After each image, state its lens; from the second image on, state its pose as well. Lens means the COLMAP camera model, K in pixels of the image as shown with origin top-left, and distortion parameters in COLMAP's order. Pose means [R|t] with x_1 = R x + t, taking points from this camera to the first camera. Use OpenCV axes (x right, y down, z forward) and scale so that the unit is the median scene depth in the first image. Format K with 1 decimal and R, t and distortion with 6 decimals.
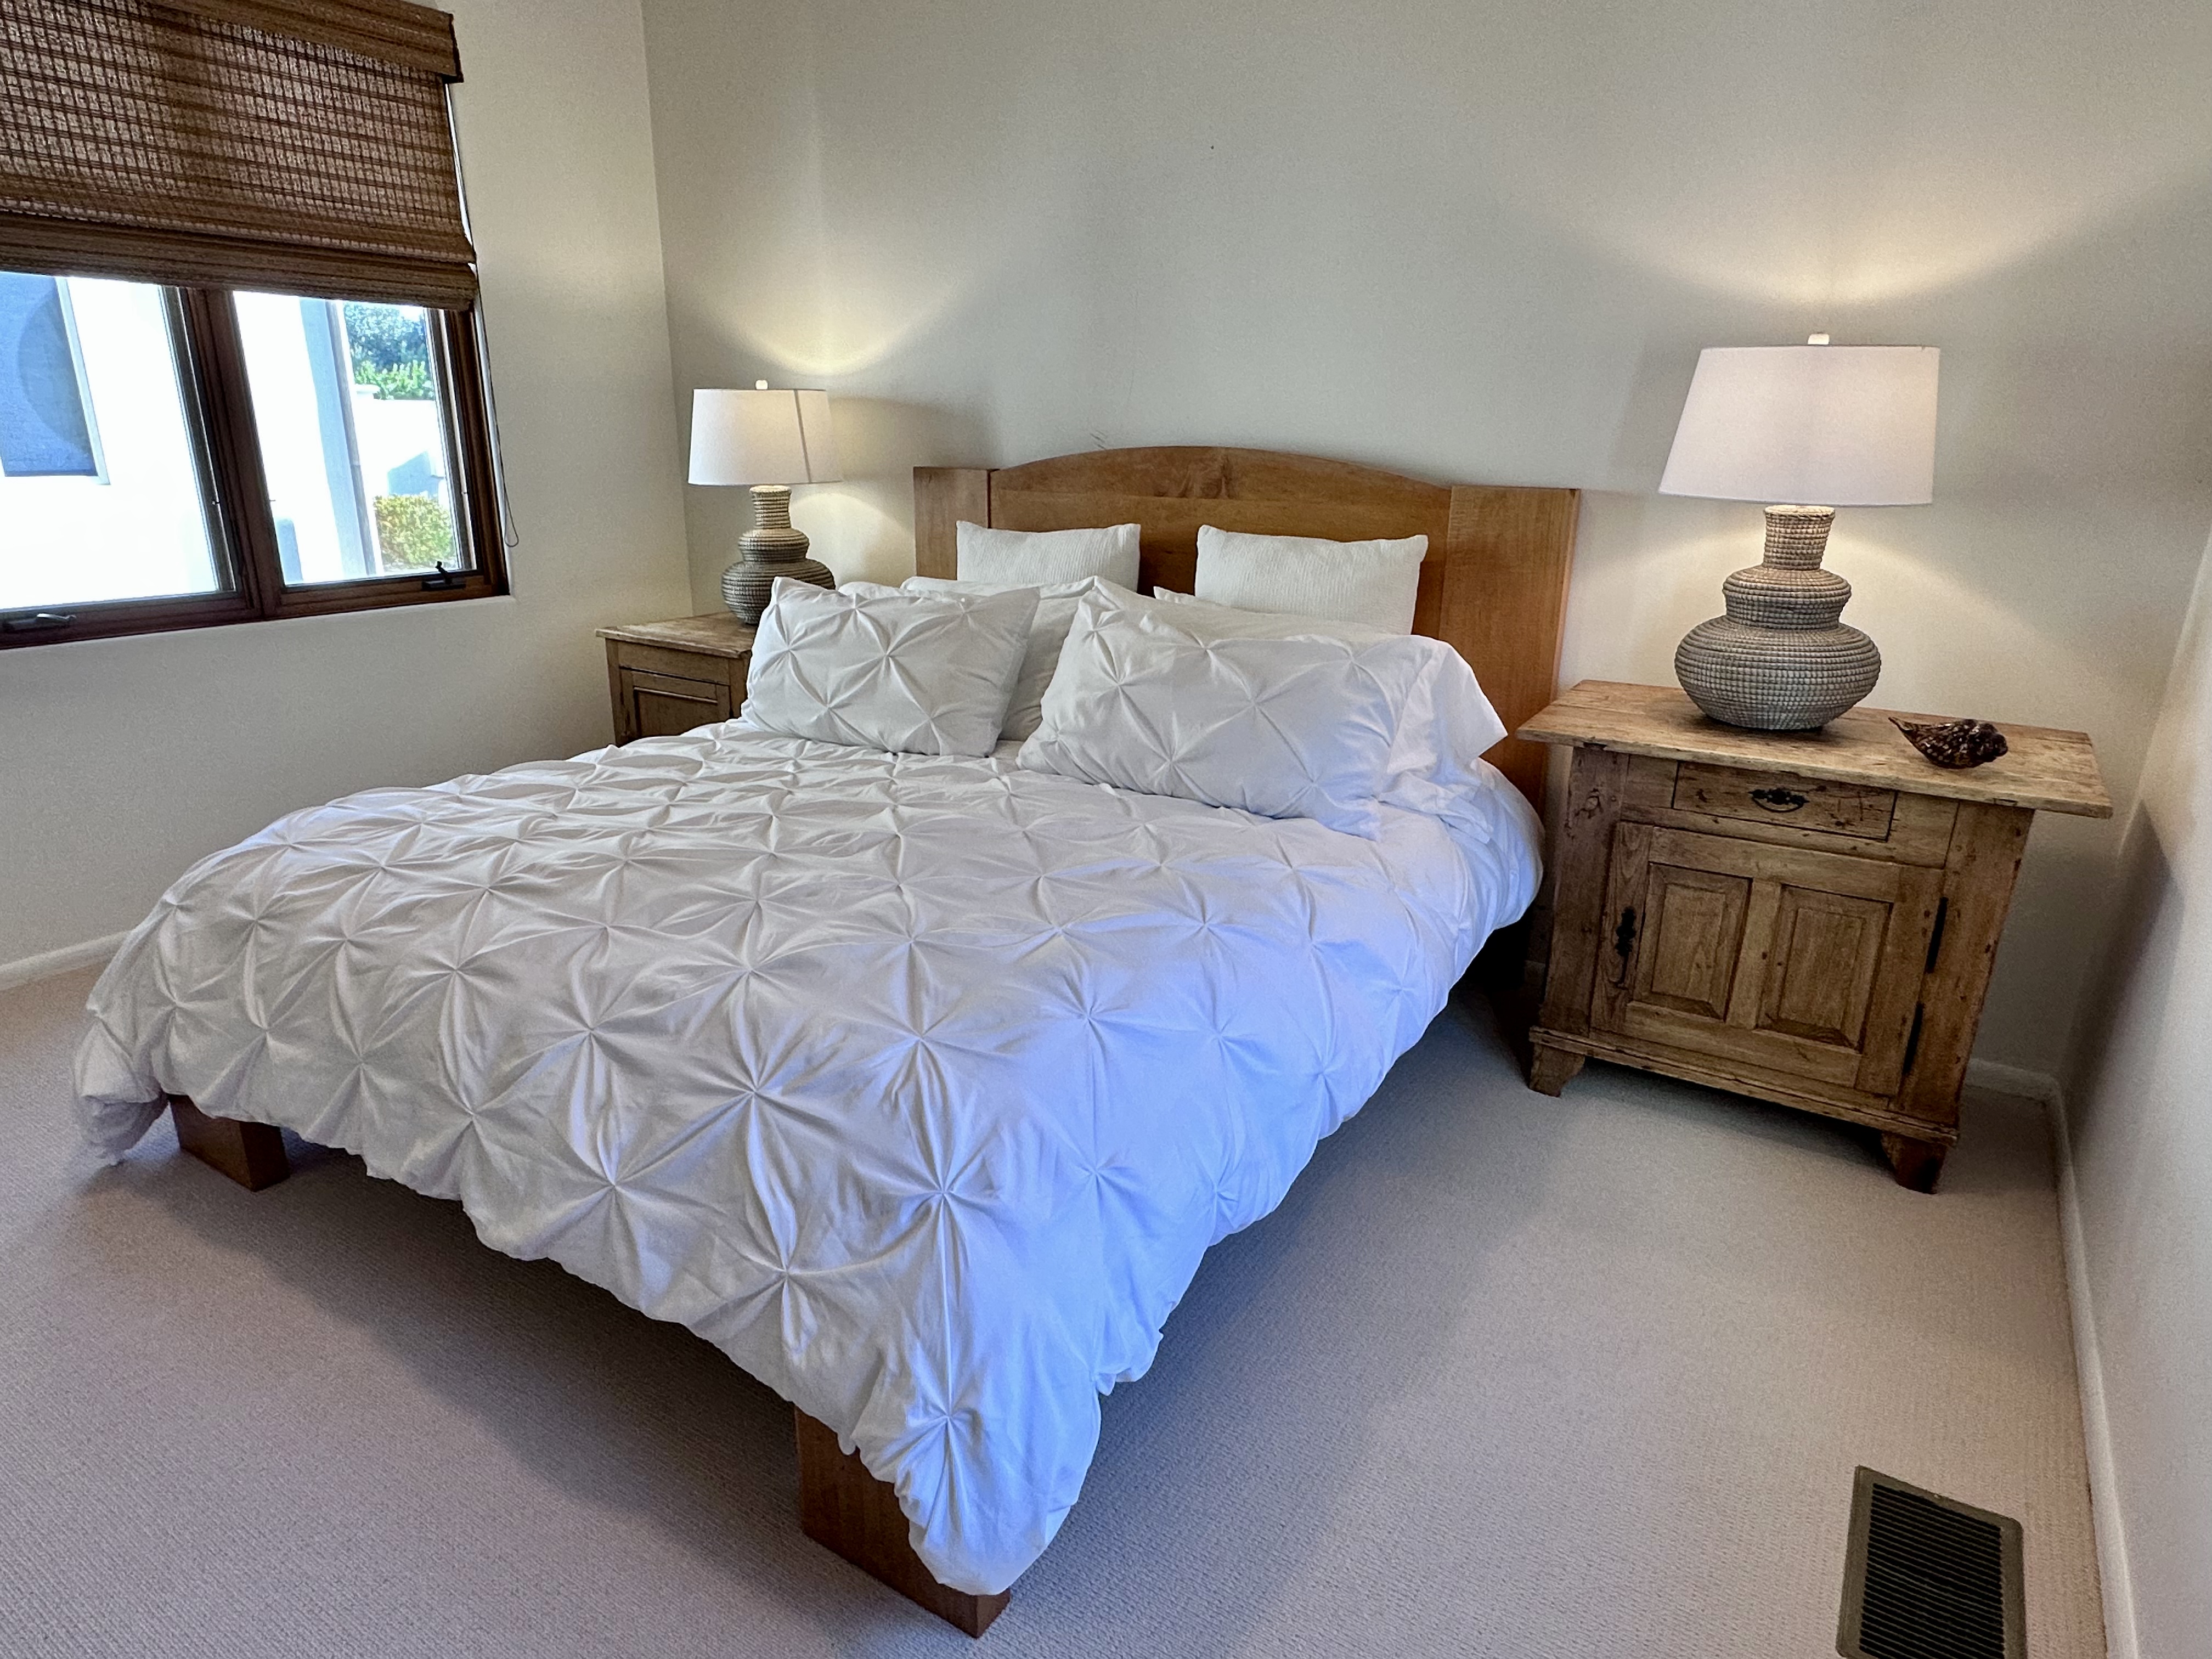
lens RADIAL K [[1295.7, 0, 1106.0], [0, 1295.7, 829.5], [0, 0, 1]] dist [0.028833, 0.000122]
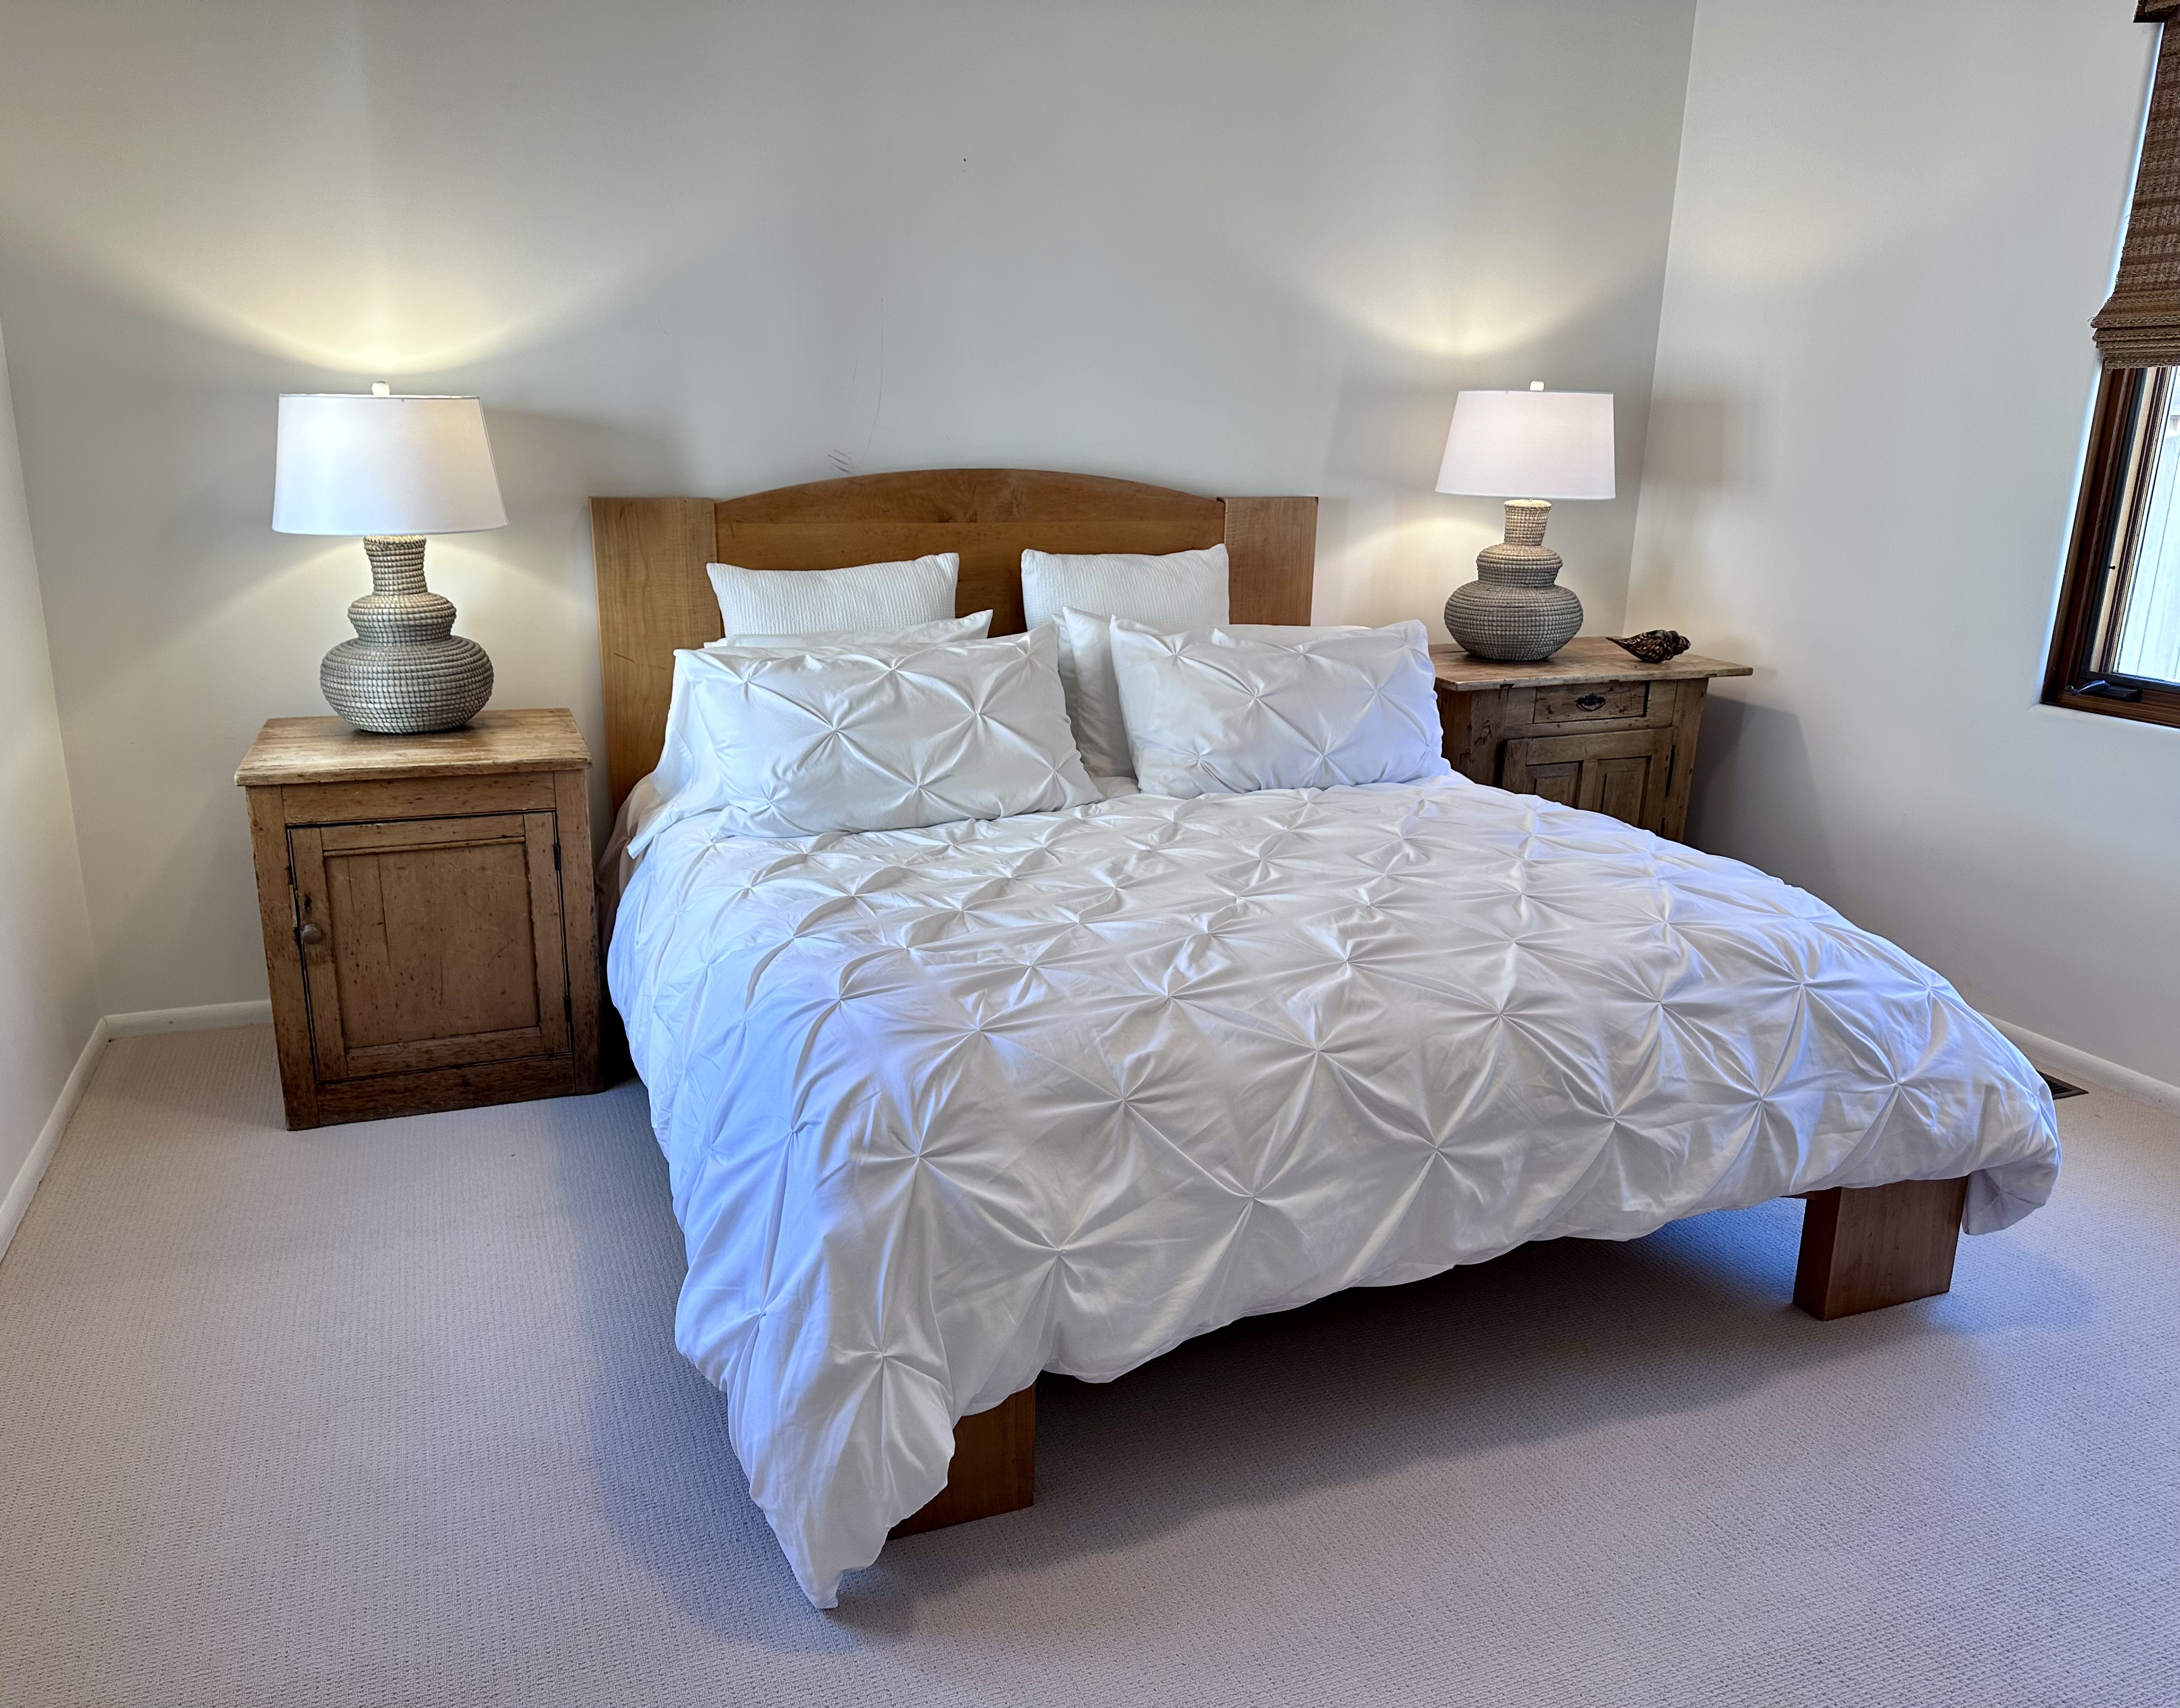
lens RADIAL K [[1576.2, 0, 1050.0], [0, 1576.2, 872.3], [0, 0, 1]] dist [0.182904, -0.365872]
pose [[0.587545, -0.218354, 0.779174, -1.199621], [0.240631, 0.966491, 0.089396, -0.136784], [-0.772585, 0.134969, 0.620400, 0.370795]]
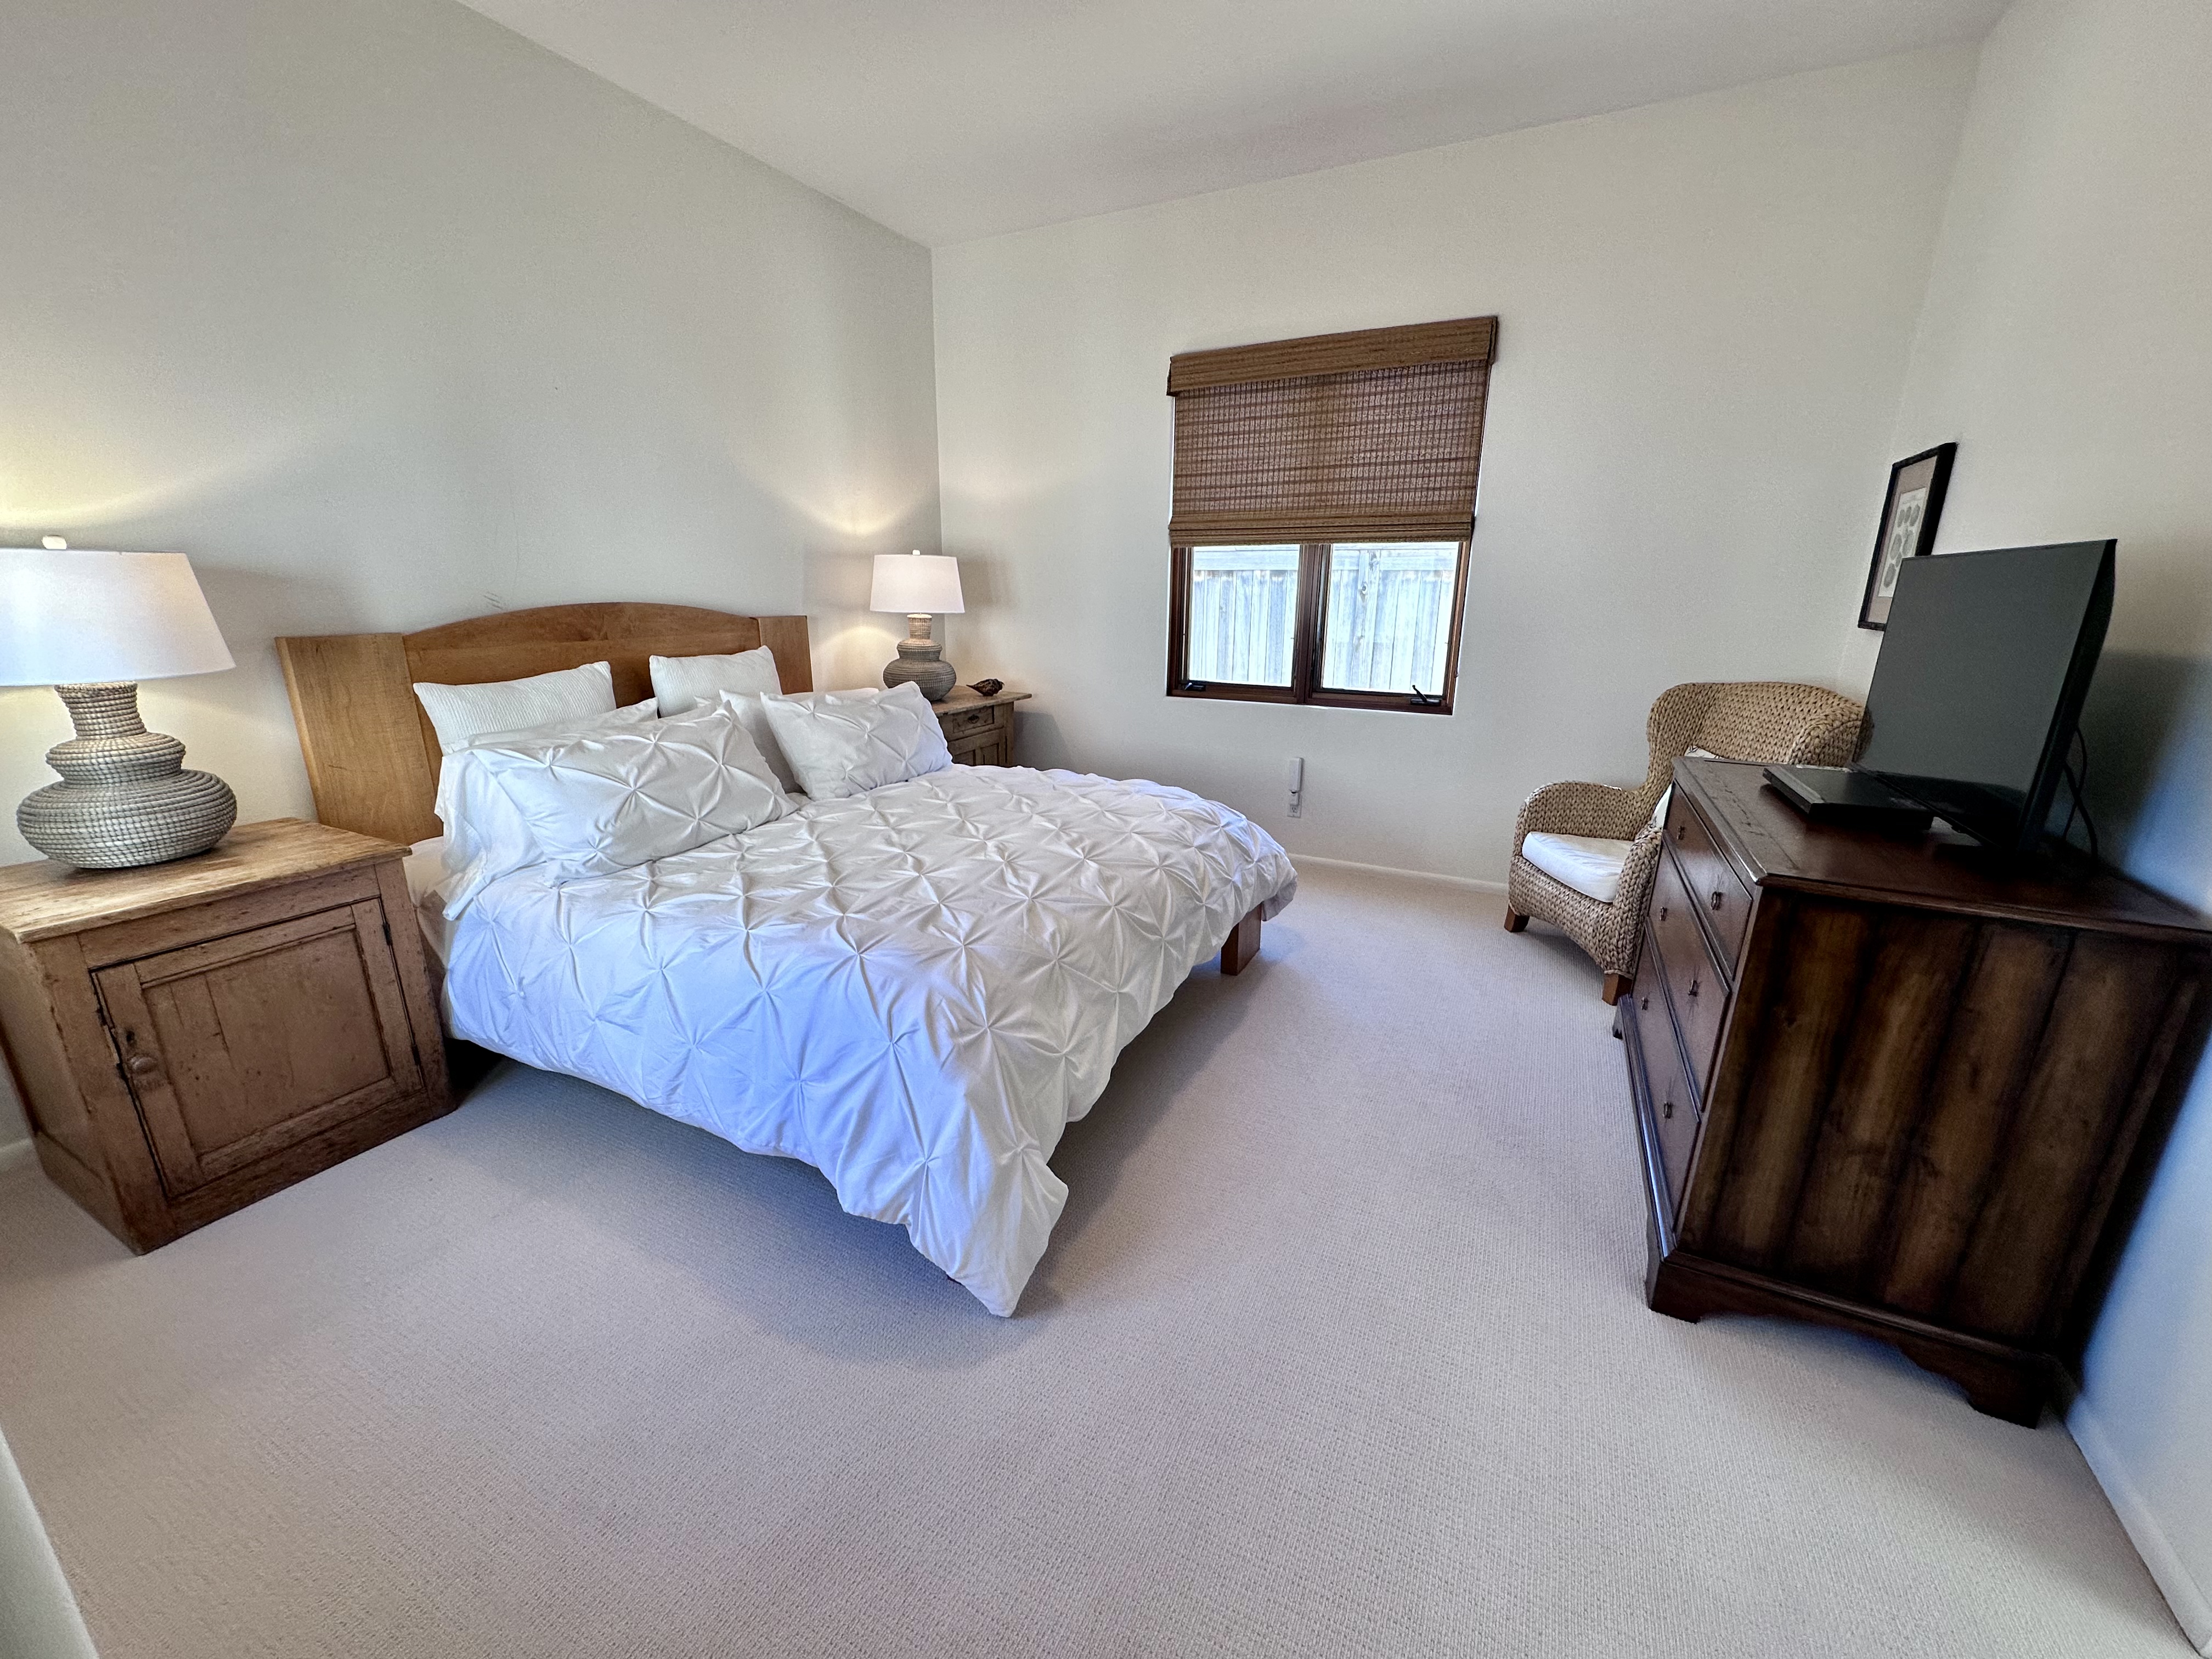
lens RADIAL K [[872.1, 0, 1100.3], [0, 872.1, 837.7], [0, 0, 1]] dist [-0.001881, -0.000079]
pose [[-0.102261, -0.285848, 0.952803, -1.272928], [0.303139, 0.903312, 0.303535, -0.260684], [-0.947444, 0.319871, -0.005722, 0.799926]]
